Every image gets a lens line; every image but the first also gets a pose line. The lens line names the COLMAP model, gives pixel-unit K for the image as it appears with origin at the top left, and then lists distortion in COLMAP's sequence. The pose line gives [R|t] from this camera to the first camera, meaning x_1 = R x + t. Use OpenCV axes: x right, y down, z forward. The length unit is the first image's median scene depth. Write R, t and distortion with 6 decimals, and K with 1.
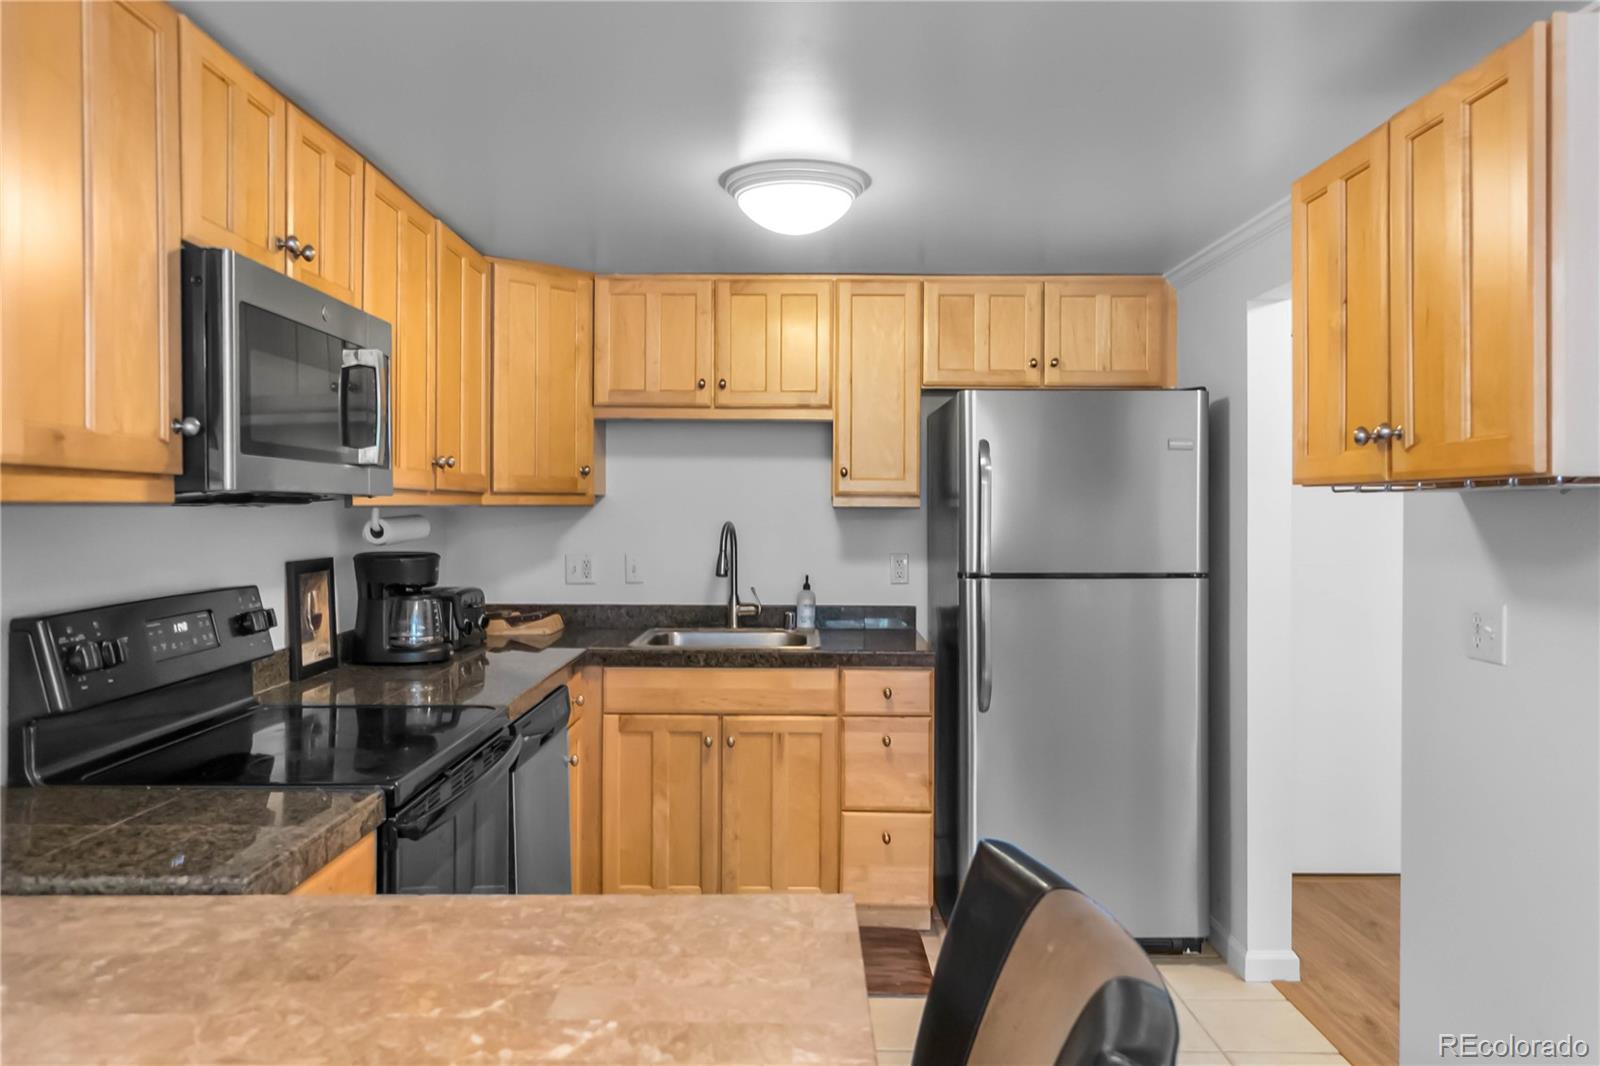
lens RADIAL K [[1146.6, 0, 772.9], [0, 1146.6, 505.5], [0, 0, 1]] dist [-0.000379, 0.000722]
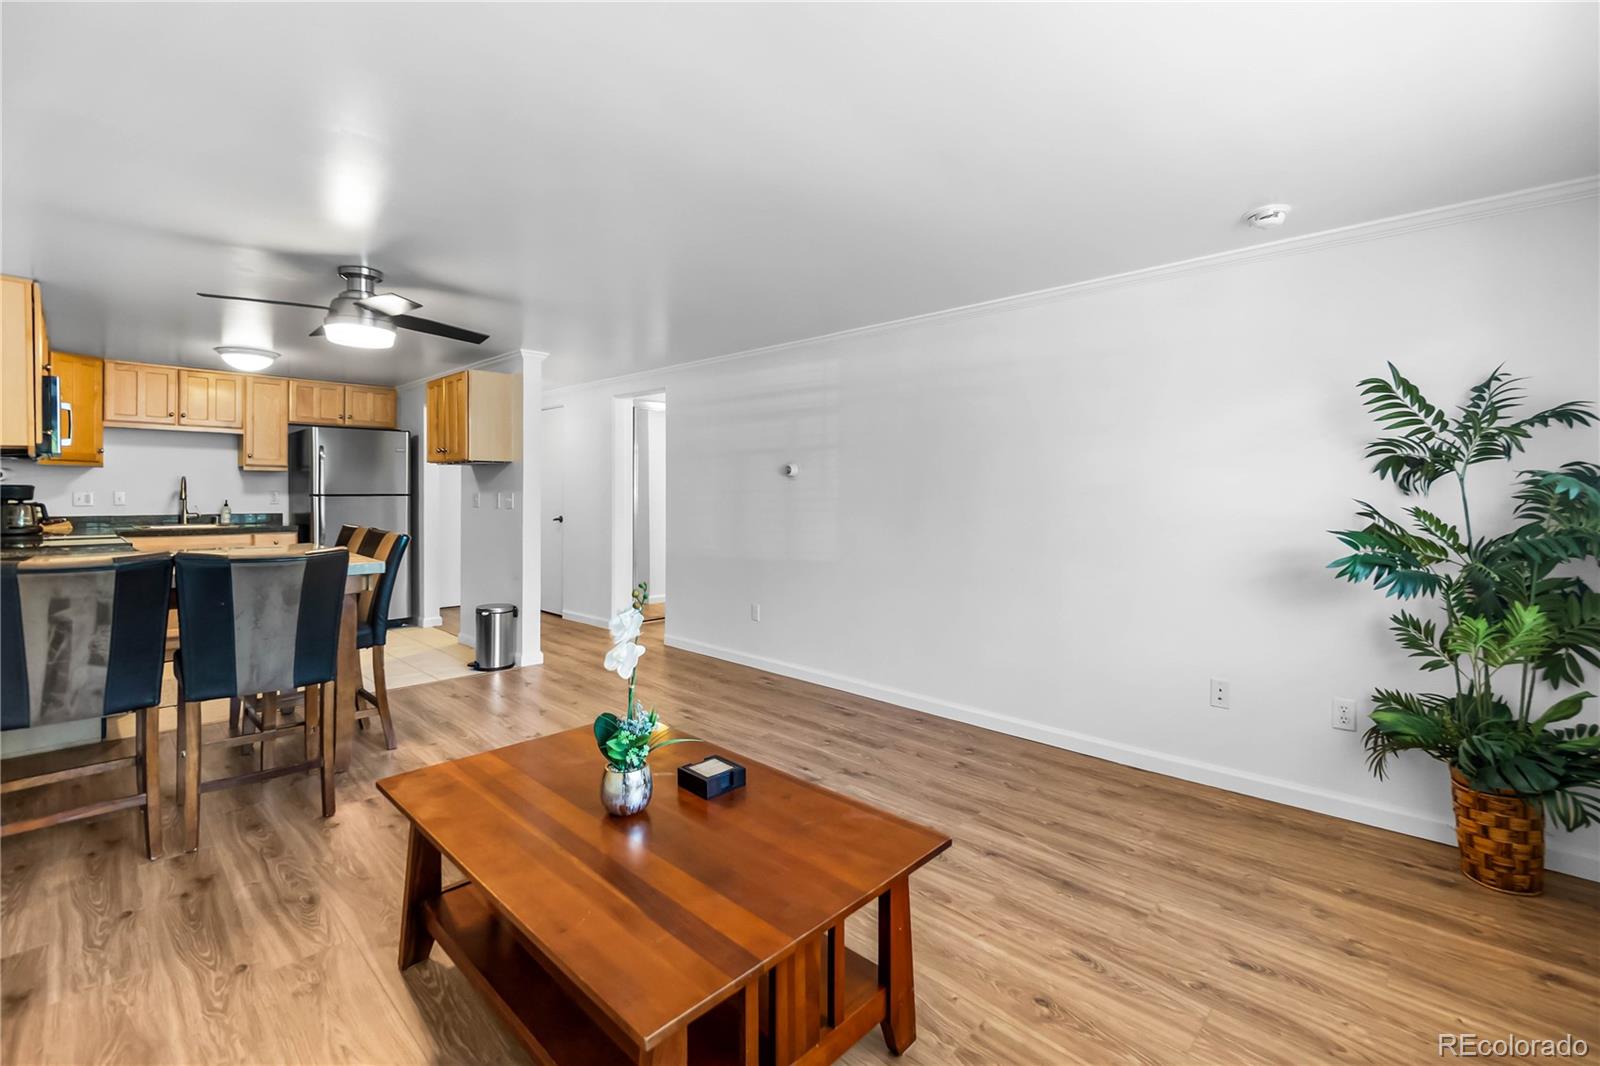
lens RADIAL K [[717.4, 0, 803.4], [0, 717.4, 494.8], [0, 0, 1]] dist [0.001560, 0.000217]
pose [[0.682556, -0.004072, 0.730822, -0.267058], [-0.001903, 0.999971, 0.007349, 0.042764], [-0.730831, -0.006407, 0.682529, -0.951696]]
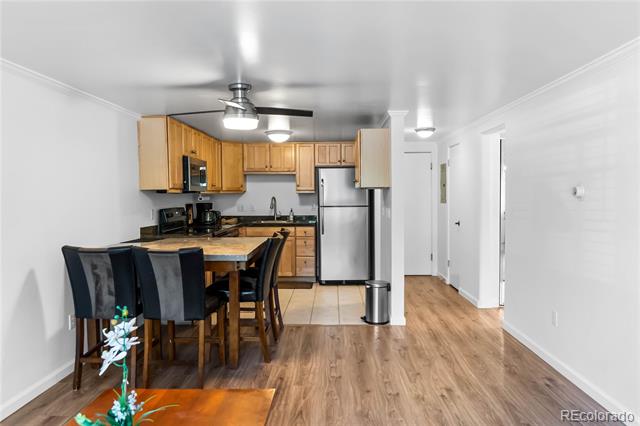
lens RADIAL K [[473.4, 0, 311.6], [0, 473.4, 211.9], [0, 0, 1]] dist [-0.002603, 0.000880]
pose [[0.999668, -0.010227, -0.023631, 0.173049], [0.011081, 0.999279, 0.036301, 0.008993], [0.023243, -0.036551, 0.999061, -0.963547]]
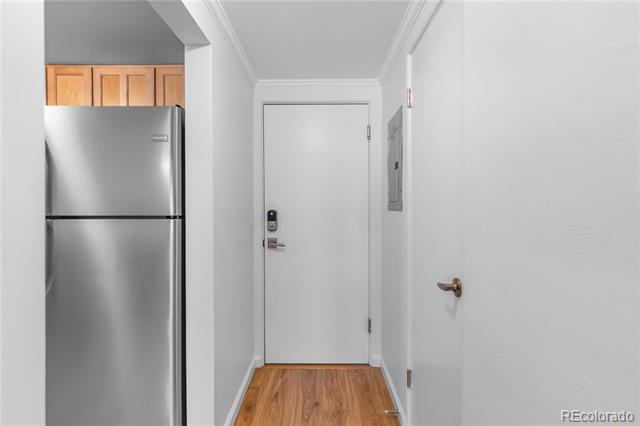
lens RADIAL K [[303.6, 0, 321.0], [0, 303.6, 210.3], [0, 0, 1]] dist [-0.000484, 0.000008]
pose [[0.999971, -0.004720, -0.006025, 0.561779], [0.004773, 0.999951, 0.008709, 0.045537], [0.005984, -0.008737, 0.999944, 0.530155]]
